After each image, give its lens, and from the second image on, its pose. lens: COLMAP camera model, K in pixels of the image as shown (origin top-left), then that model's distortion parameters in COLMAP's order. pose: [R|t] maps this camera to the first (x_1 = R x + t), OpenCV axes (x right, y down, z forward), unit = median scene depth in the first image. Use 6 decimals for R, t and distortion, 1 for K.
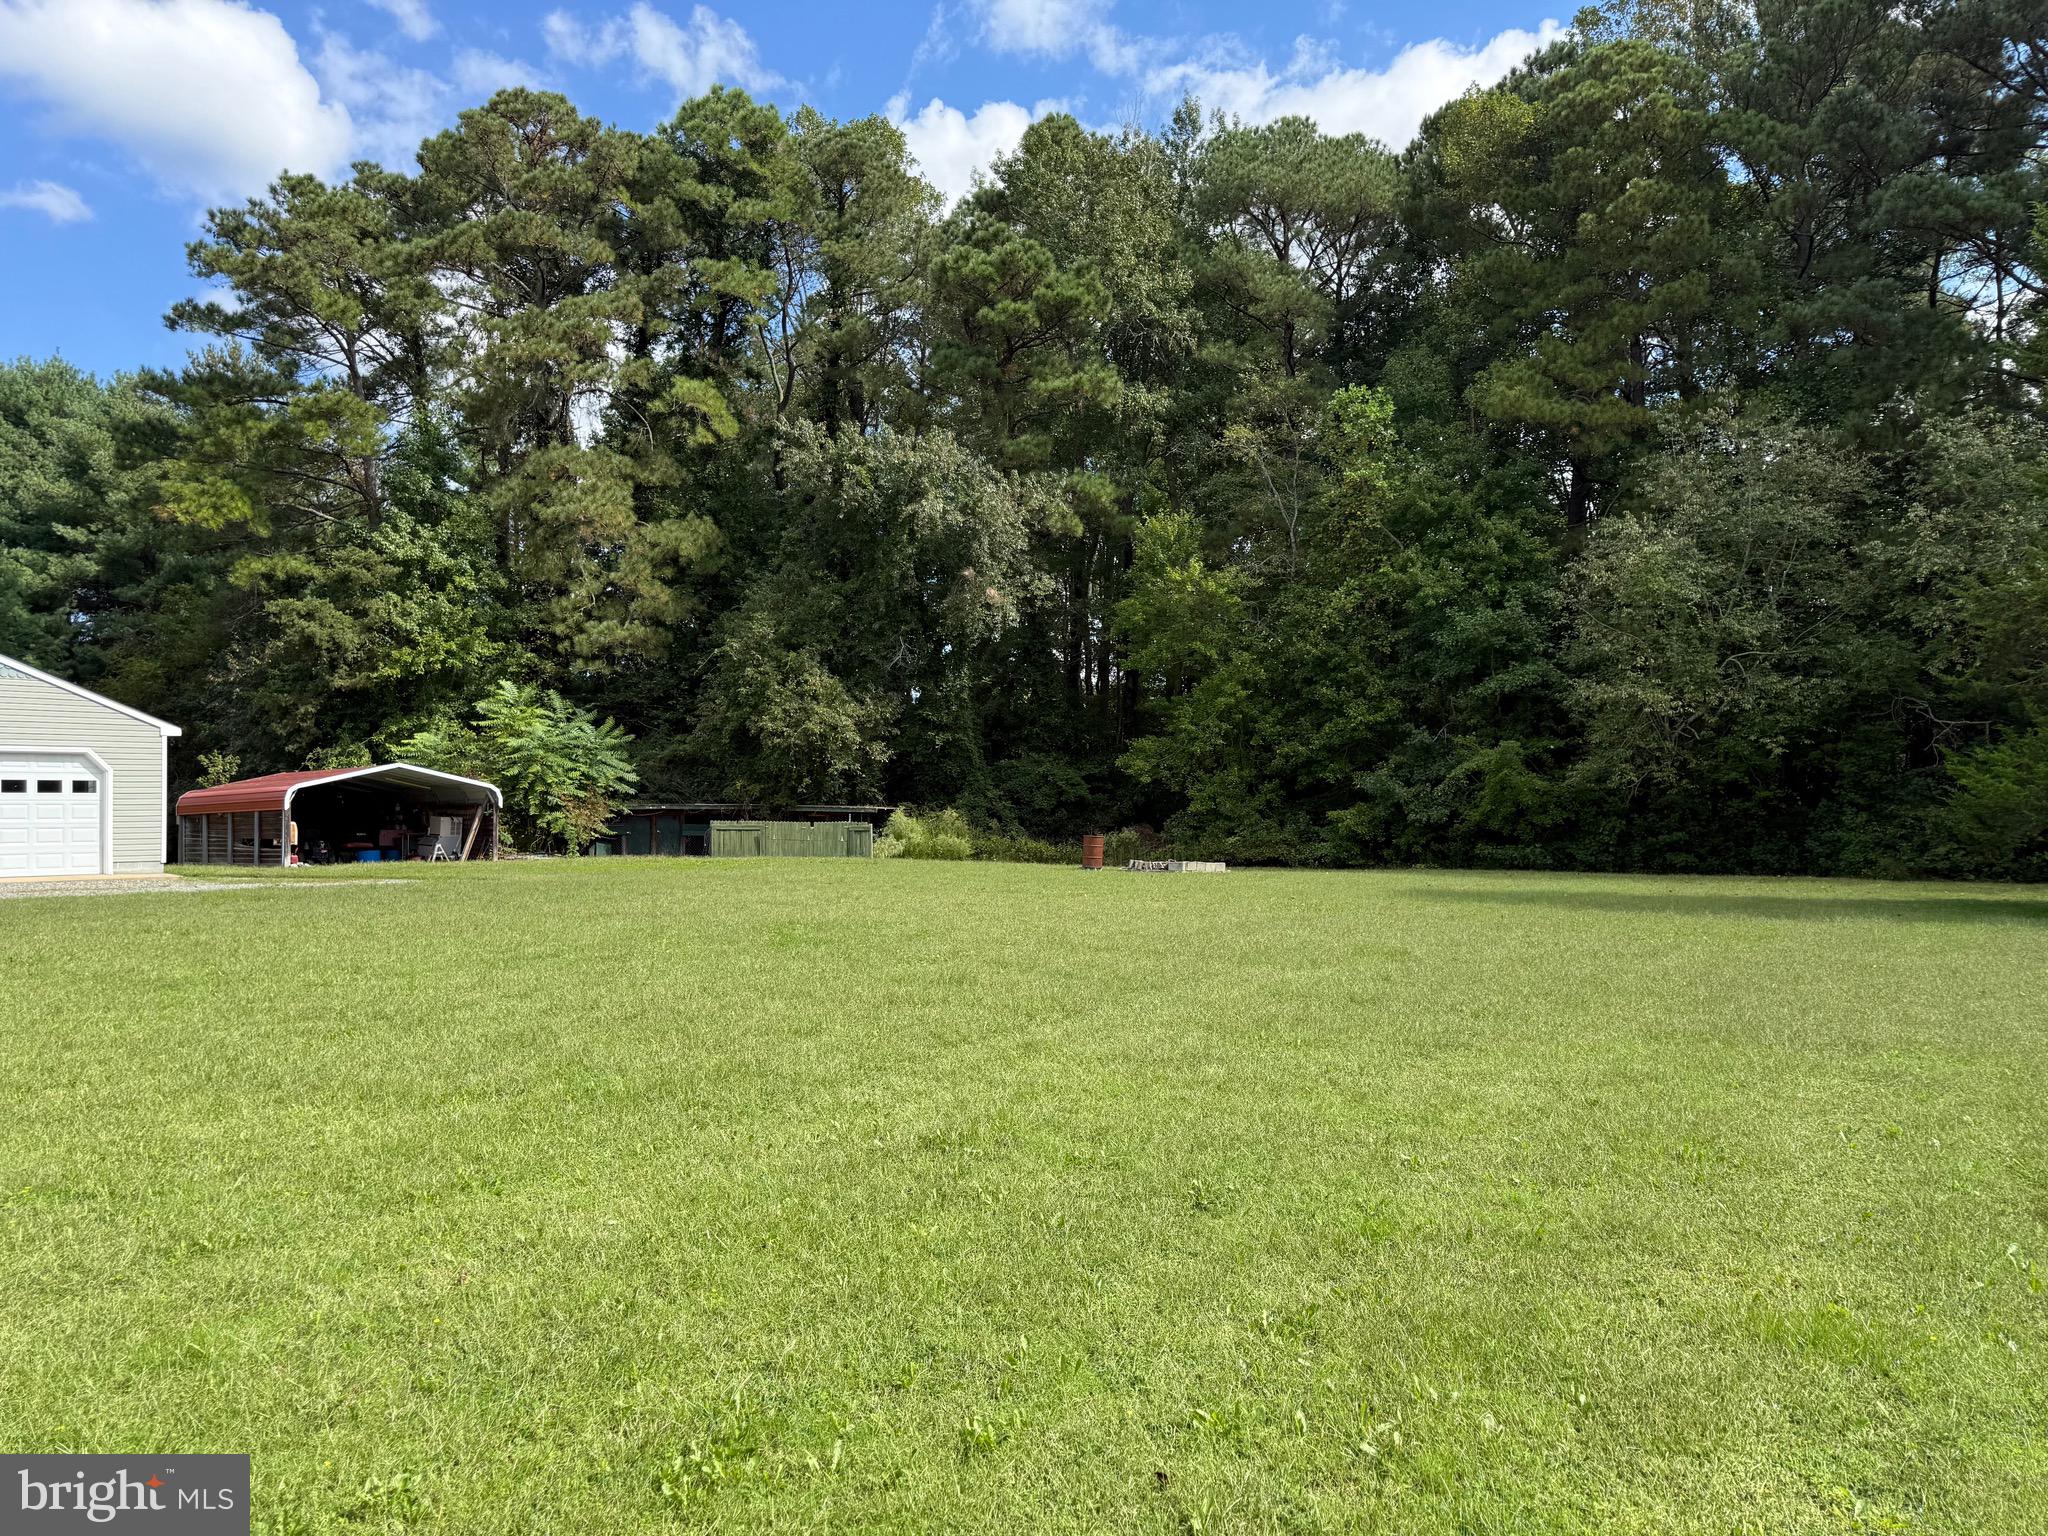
lens RADIAL K [[1390.0, 0, 1035.5], [0, 1390.0, 787.2], [0, 0, 1]] dist [-0.009704, -0.045148]
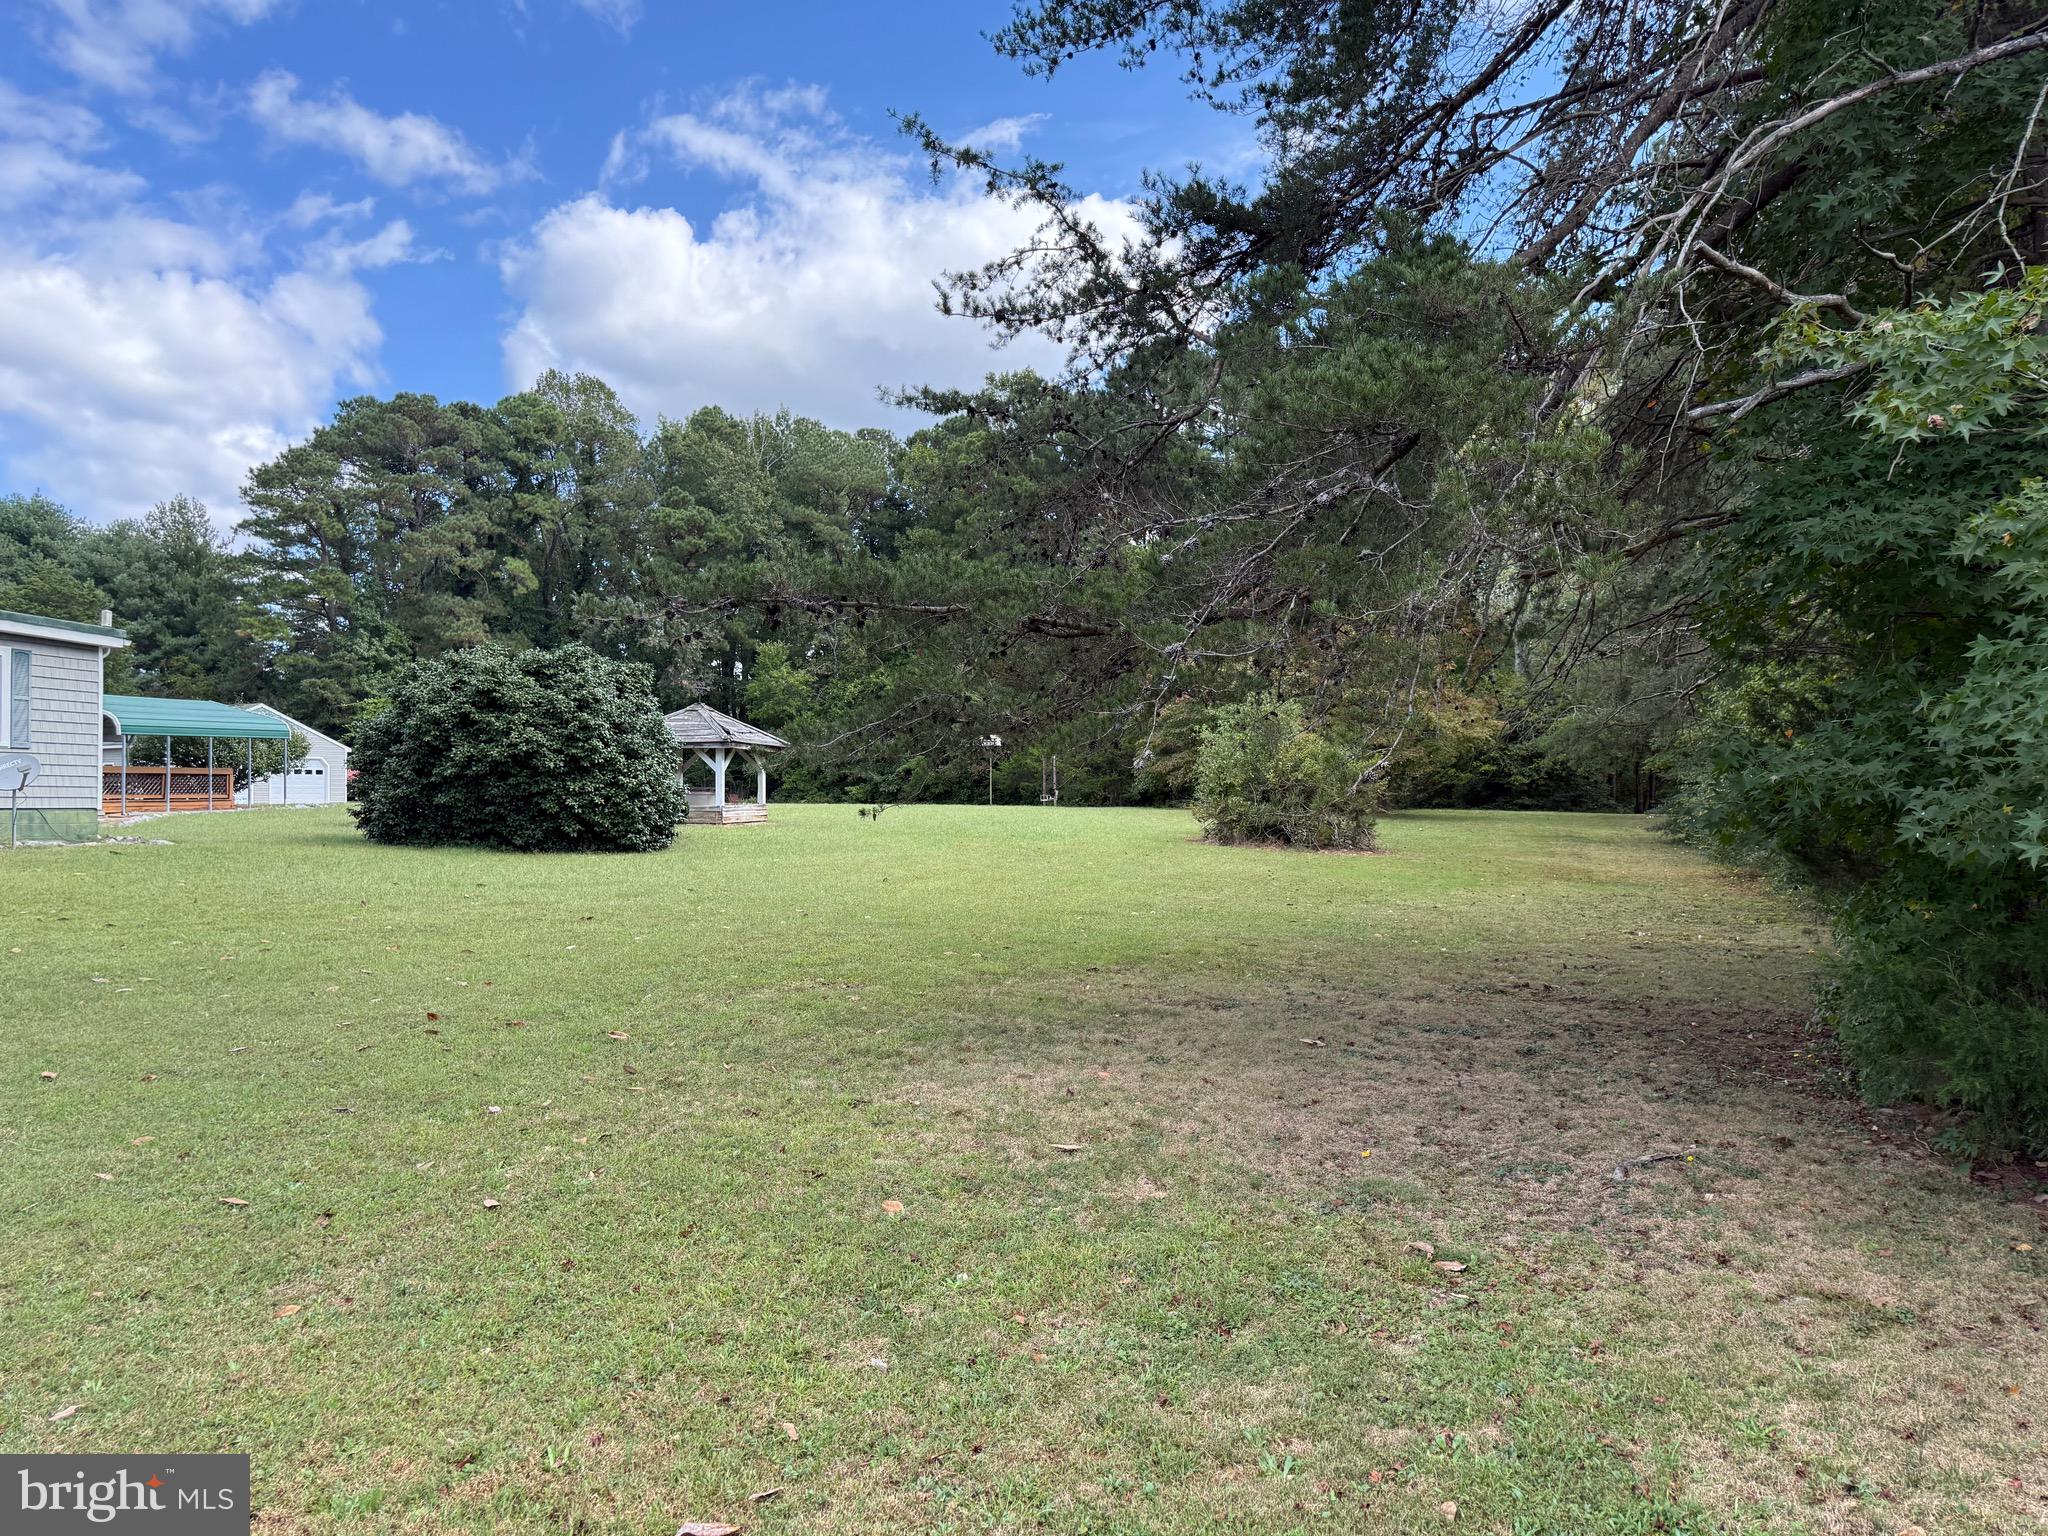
lens RADIAL K [[1390.0, 0, 1060.8], [0, 1390.0, 812.6], [0, 0, 1]] dist [-0.009704, -0.045148]
pose [[0.965038, -0.004709, 0.262066, -0.031995], [0.000407, 0.999864, 0.016465, 0.020800], [-0.262108, -0.015783, 0.964909, -1.147654]]
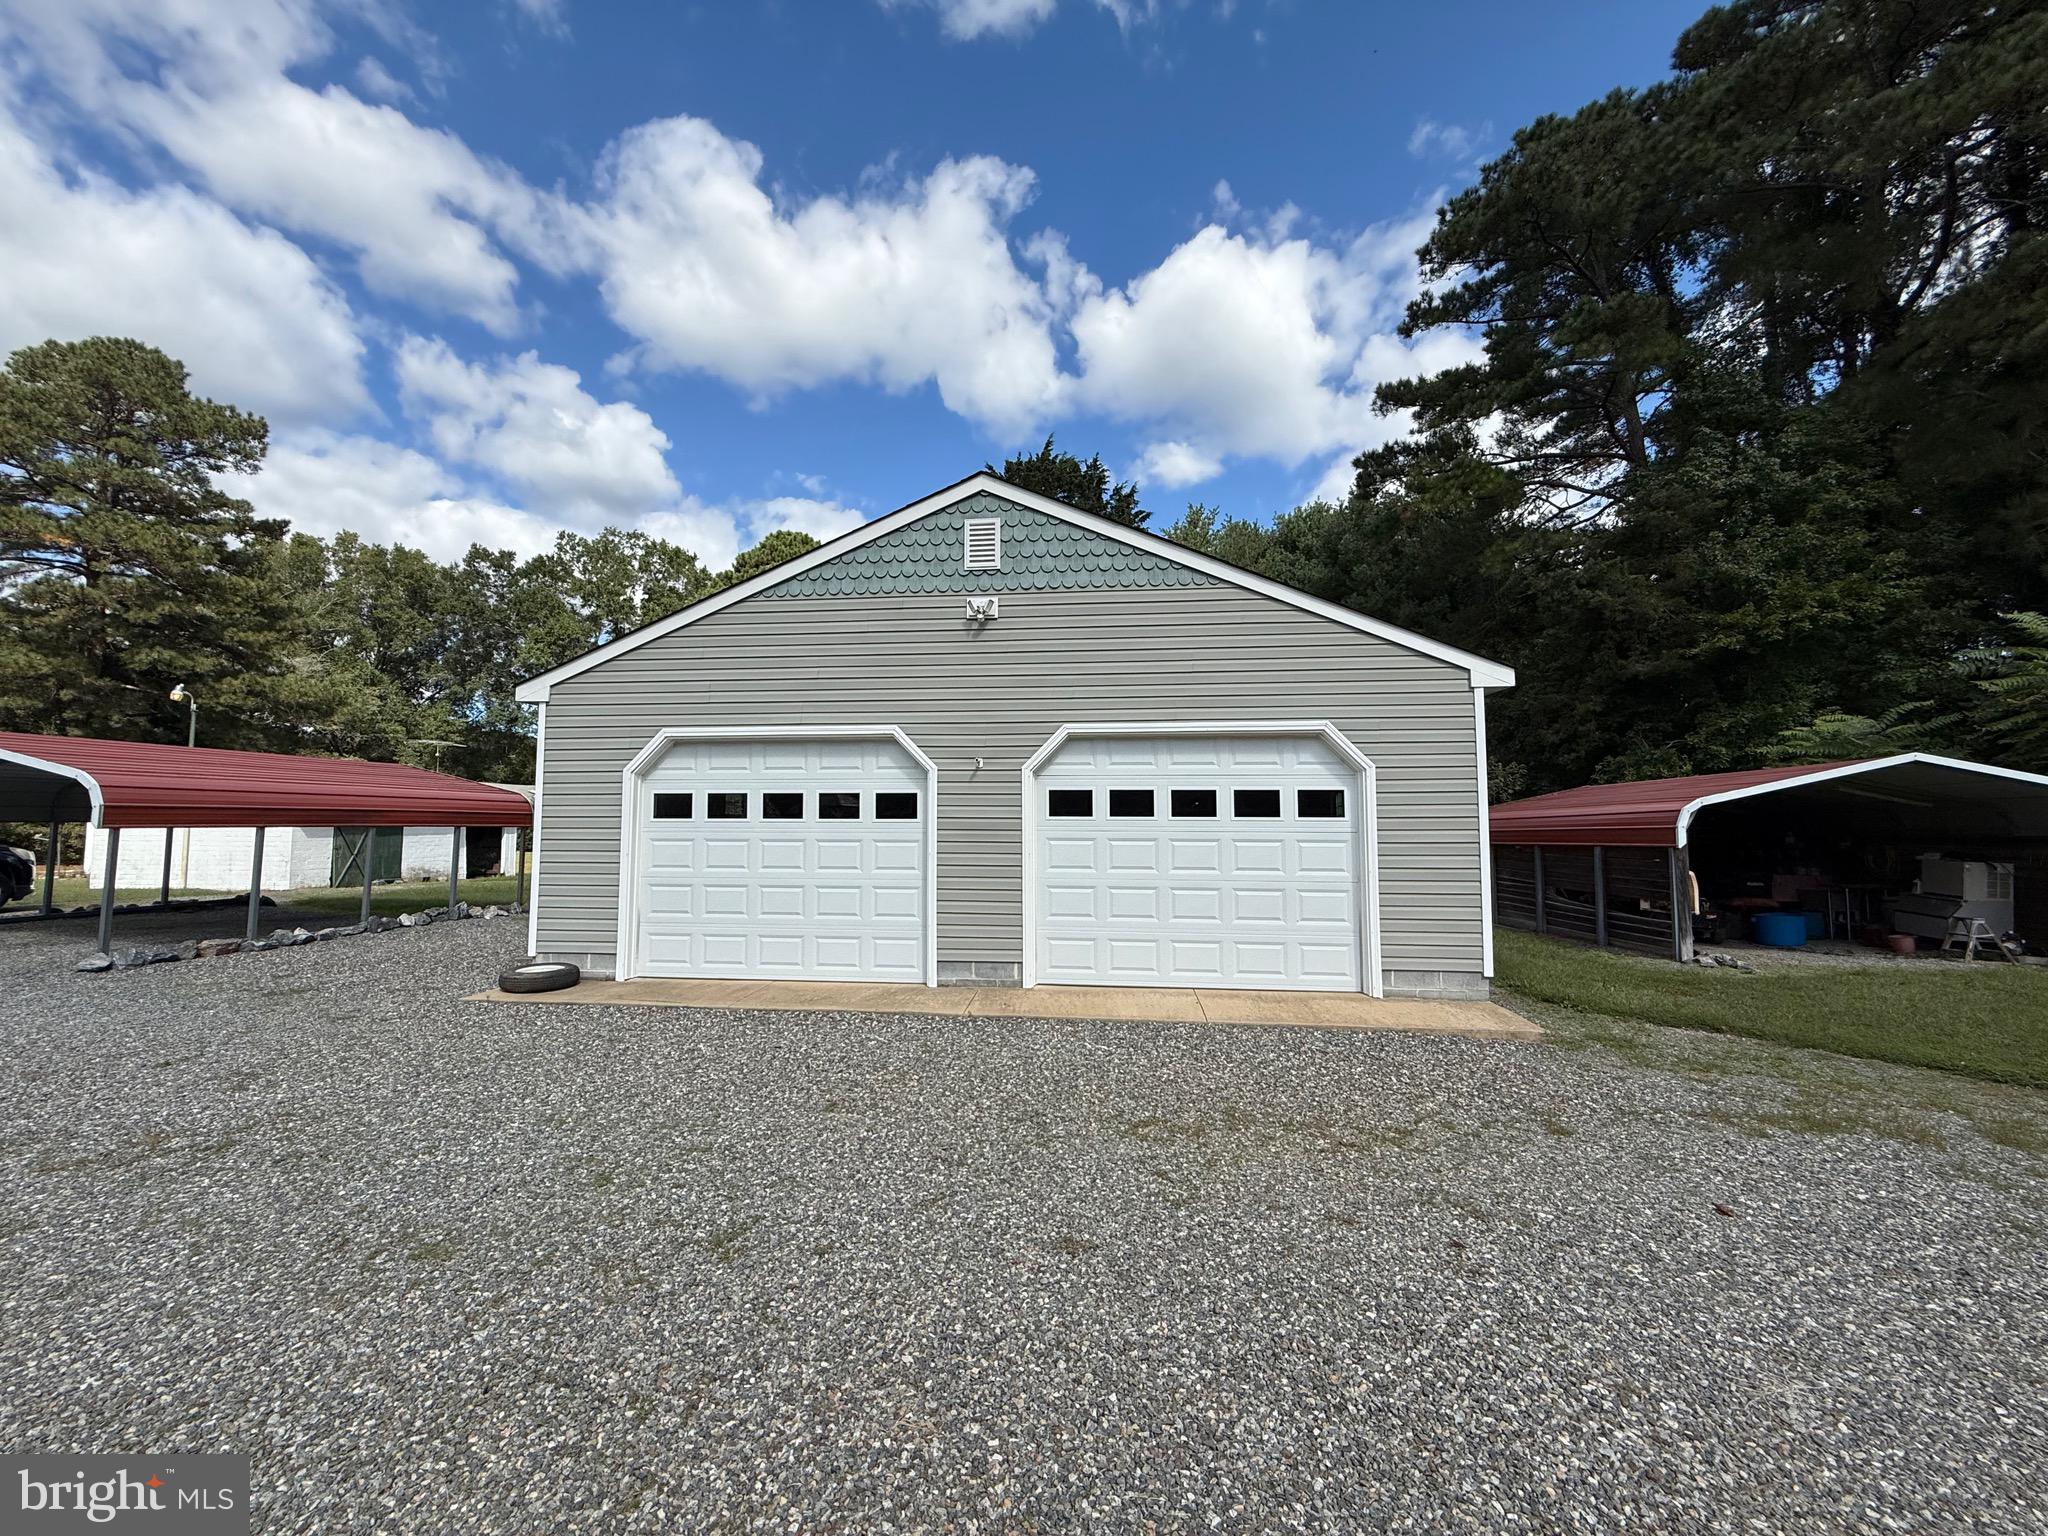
lens RADIAL K [[816.0, 0, 1044.3], [0, 816.0, 776.1], [0, 0, 1]] dist [-0.000223, 0.000048]
pose [[0.574494, -0.035529, -0.817737, -0.330402], [0.003142, 0.999146, -0.041203, 0.001017], [0.818503, 0.021102, 0.574115, 0.483172]]
